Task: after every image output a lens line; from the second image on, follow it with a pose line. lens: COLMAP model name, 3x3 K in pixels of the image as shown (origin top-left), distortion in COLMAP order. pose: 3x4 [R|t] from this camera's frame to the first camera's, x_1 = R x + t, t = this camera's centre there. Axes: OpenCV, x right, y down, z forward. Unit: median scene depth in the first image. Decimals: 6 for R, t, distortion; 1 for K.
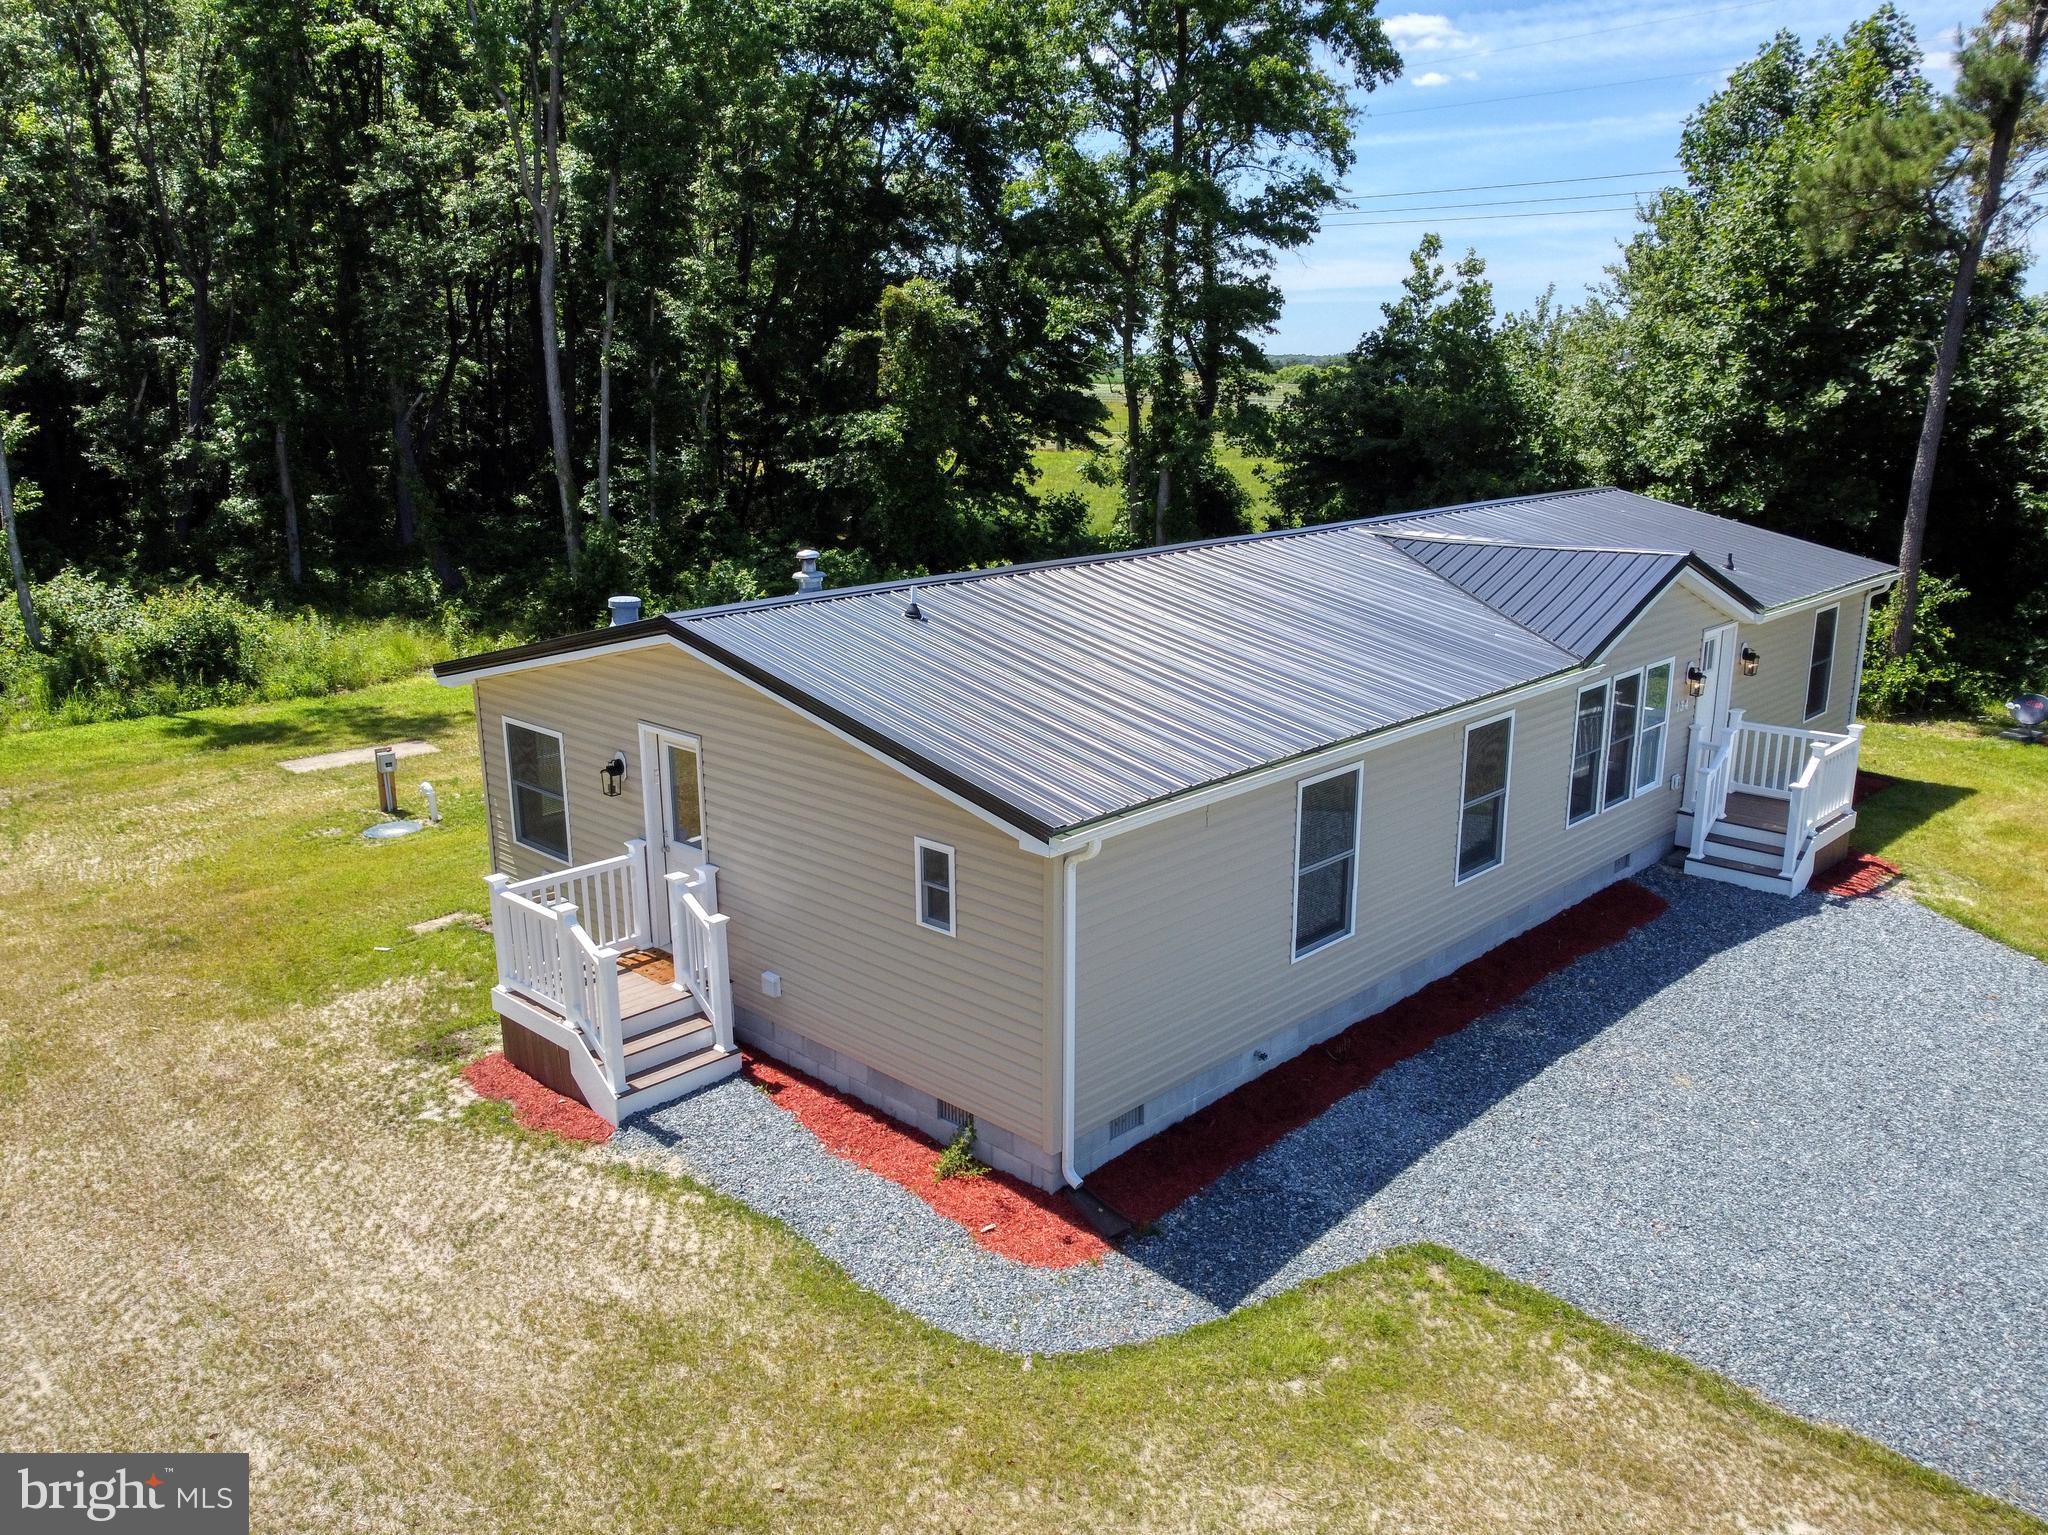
lens RADIAL K [[1550.4, 0, 1023.0], [0, 1550.4, 766.6], [0, 0, 1]] dist [-0.000055, -0.009342]
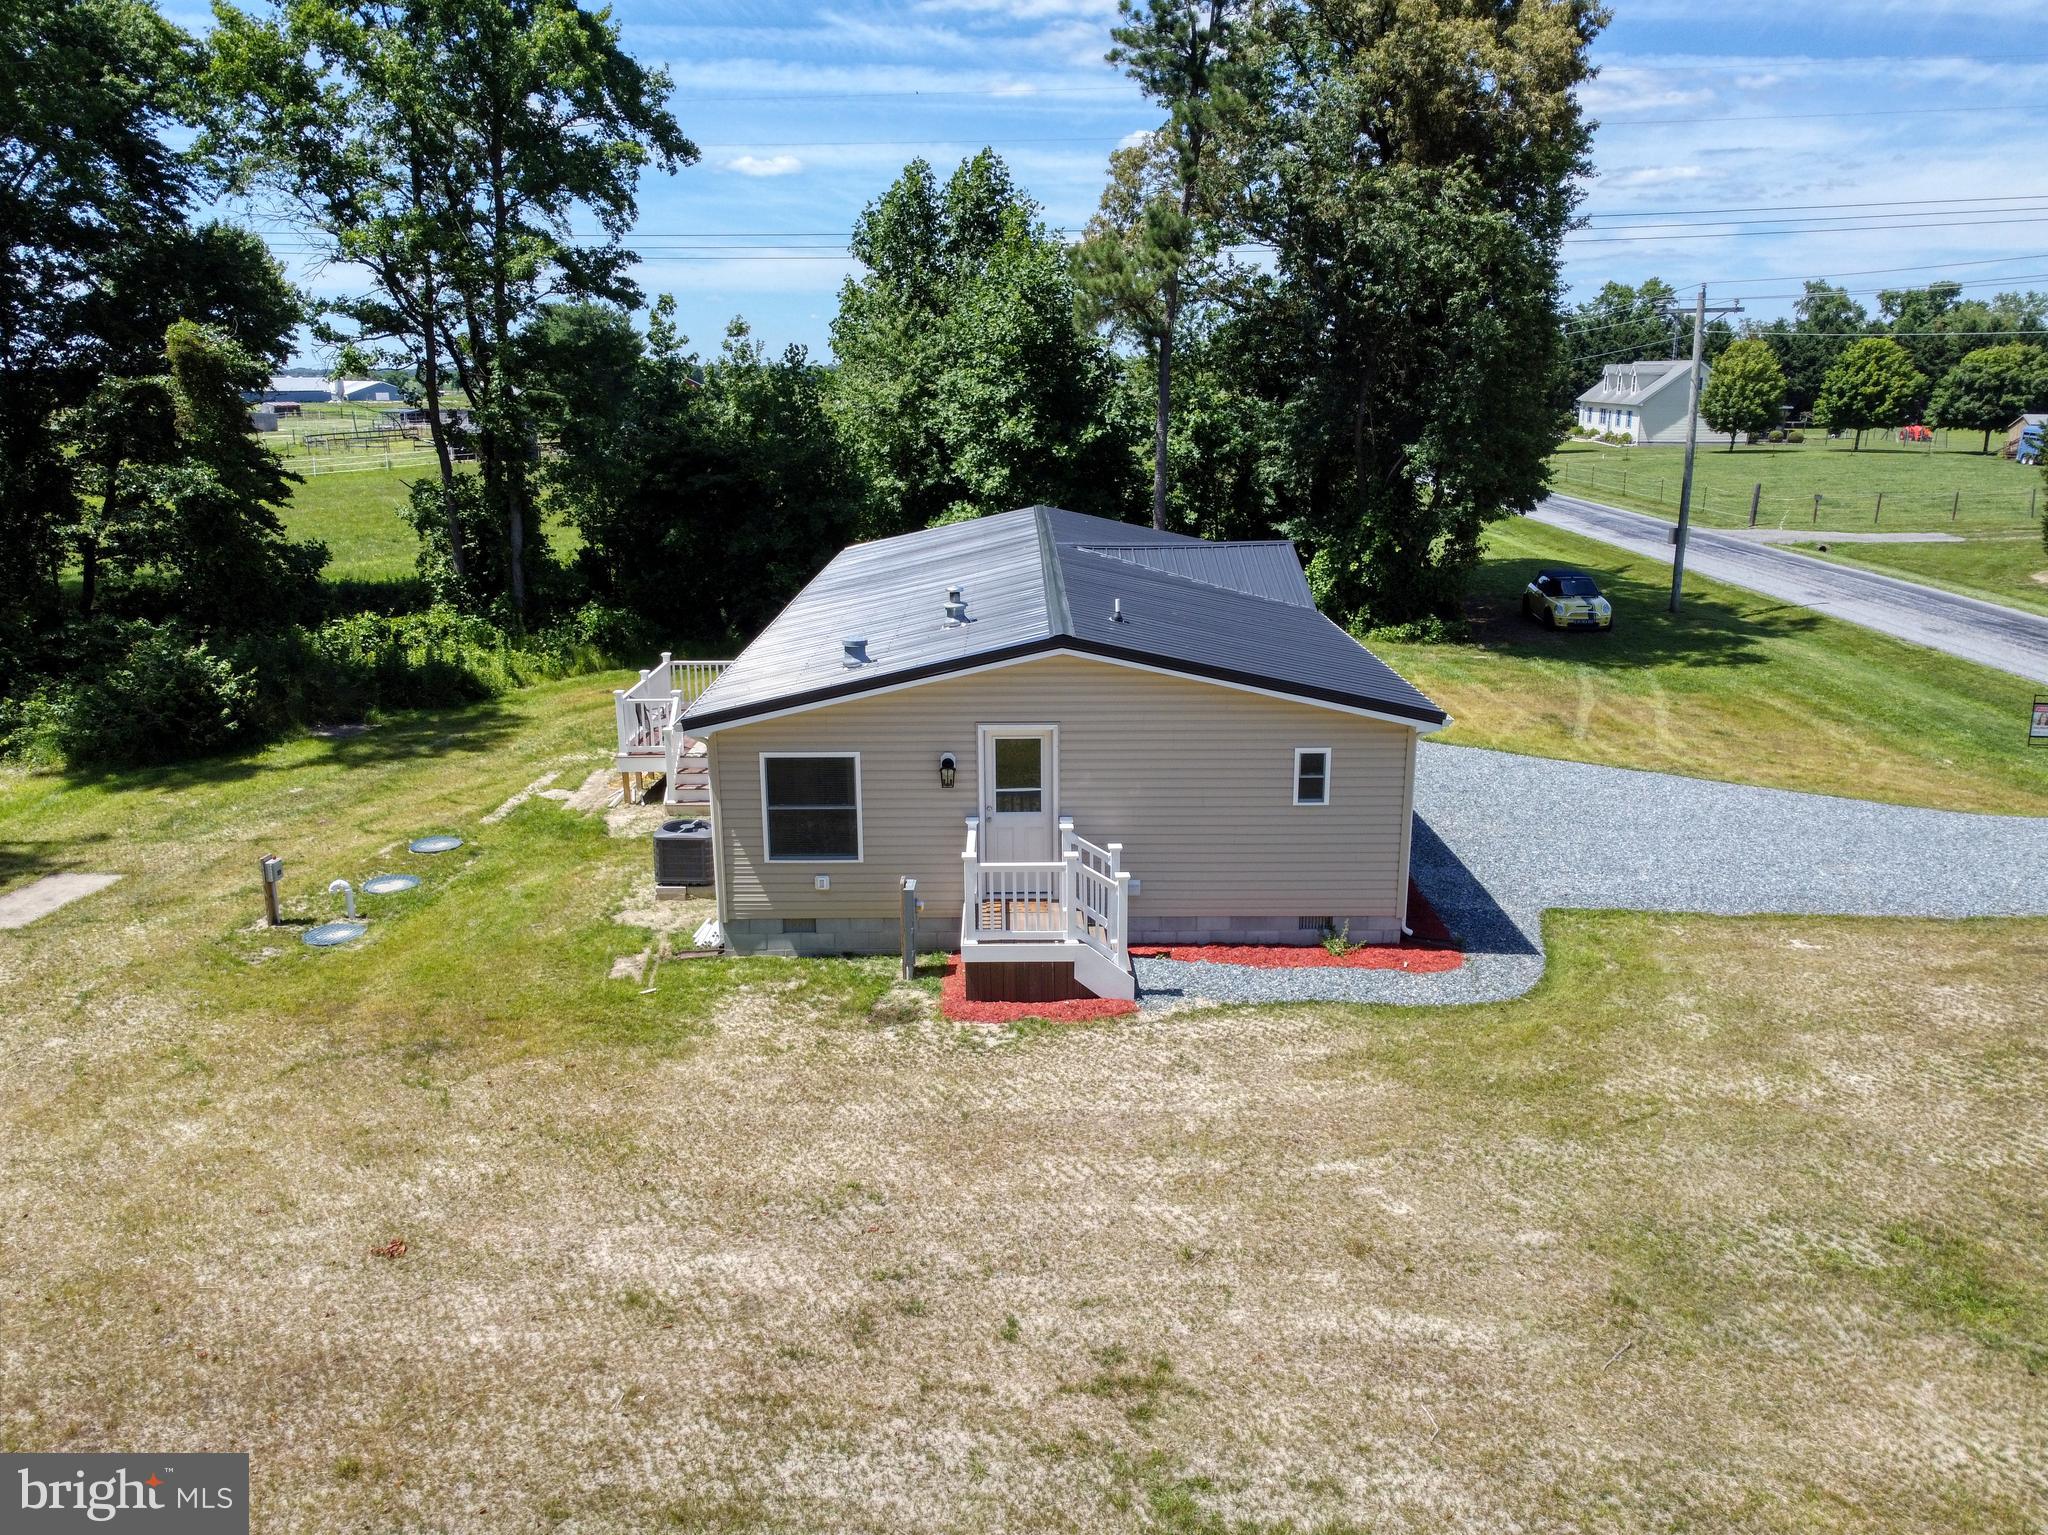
lens RADIAL K [[1550.4, 0, 1017.3], [0, 1550.4, 765.7], [0, 0, 1]] dist [-0.000055, -0.009342]
pose [[0.714930, -0.166229, 0.679149, -0.914308], [0.173116, 0.983168, 0.058404, -0.053322], [-0.677426, 0.075817, 0.731673, 0.027779]]
